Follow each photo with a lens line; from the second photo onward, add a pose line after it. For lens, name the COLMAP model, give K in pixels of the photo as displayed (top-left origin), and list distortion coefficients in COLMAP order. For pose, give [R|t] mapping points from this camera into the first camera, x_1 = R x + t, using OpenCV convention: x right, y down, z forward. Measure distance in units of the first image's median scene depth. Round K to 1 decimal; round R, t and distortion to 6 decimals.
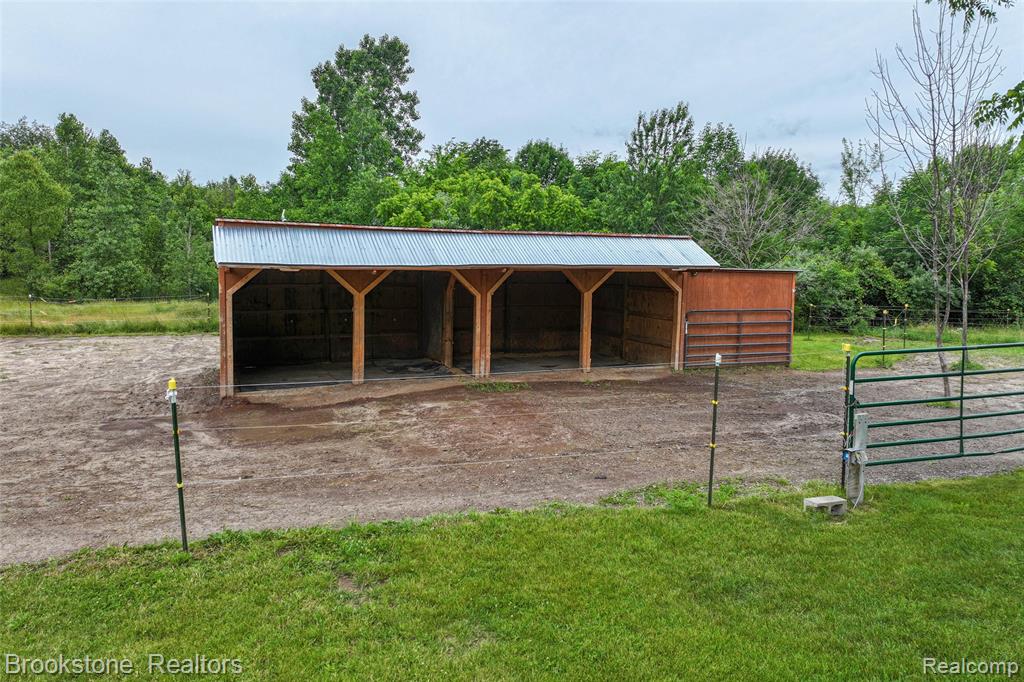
lens RADIAL K [[722.6, 0, 513.3], [0, 722.6, 338.7], [0, 0, 1]] dist [0.006712, 0.006615]
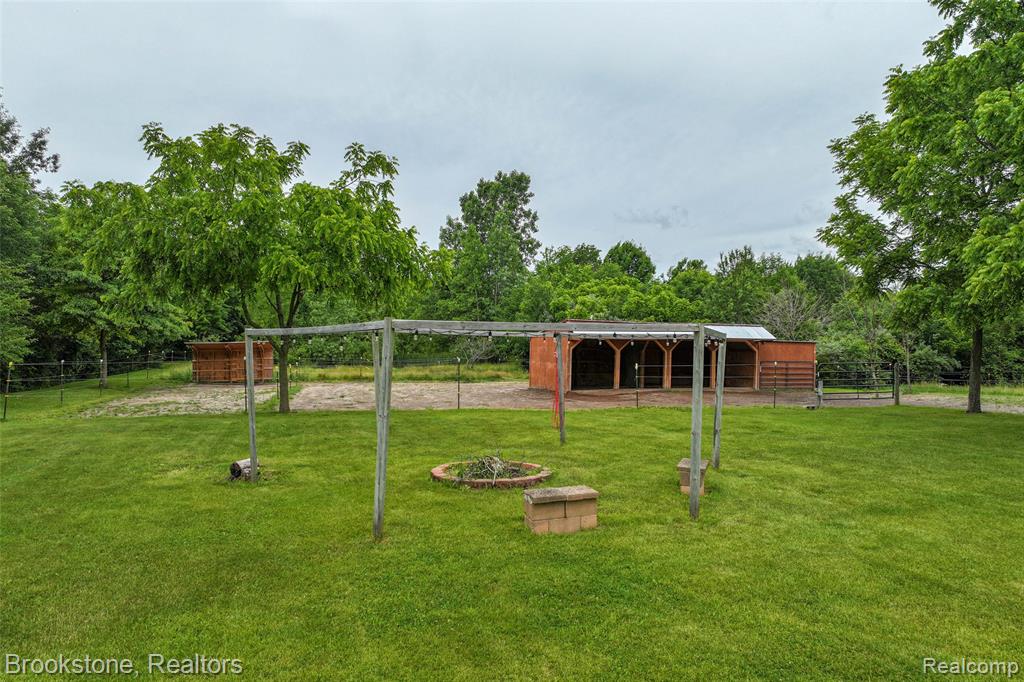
lens RADIAL K [[722.6, 0, 513.3], [0, 722.6, 338.7], [0, 0, 1]] dist [0.006712, 0.006615]
pose [[0.997217, 0.002372, -0.074510, -0.101064], [-0.010624, 0.993814, -0.110551, 0.043918], [0.073787, 0.111035, 0.991073, -0.360232]]
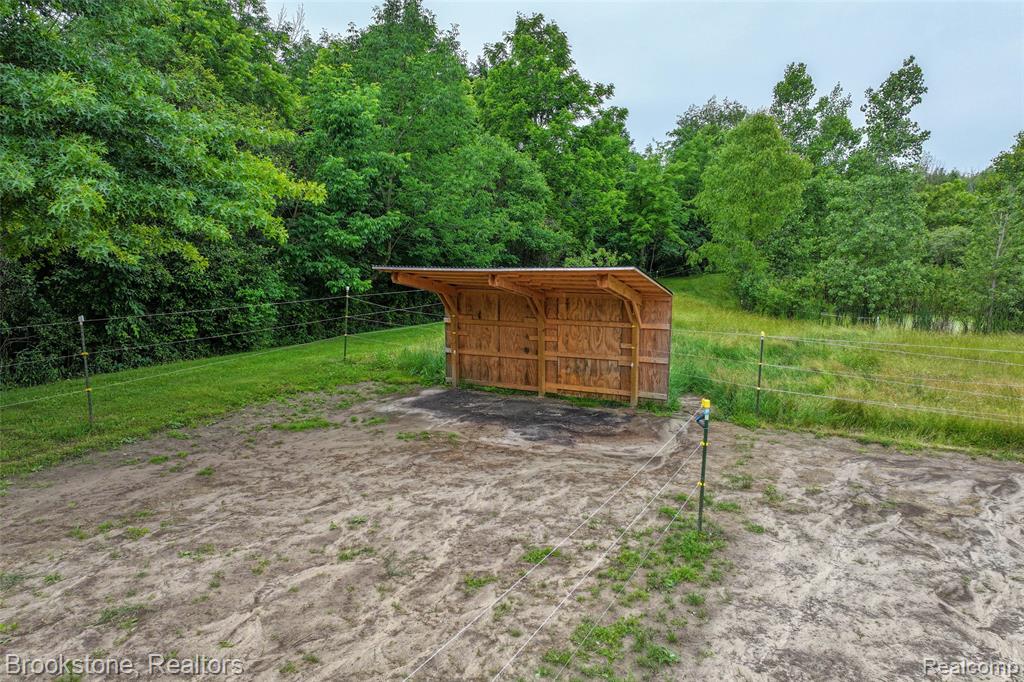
lens RADIAL K [[722.6, 0, 513.3], [0, 722.6, 338.7], [0, 0, 1]] dist [0.006712, 0.006615]
pose [[0.725058, 0.093710, -0.682282, -0.334425], [-0.092717, 0.994962, 0.038127, -0.030235], [0.682418, 0.035615, 0.730094, 0.296088]]
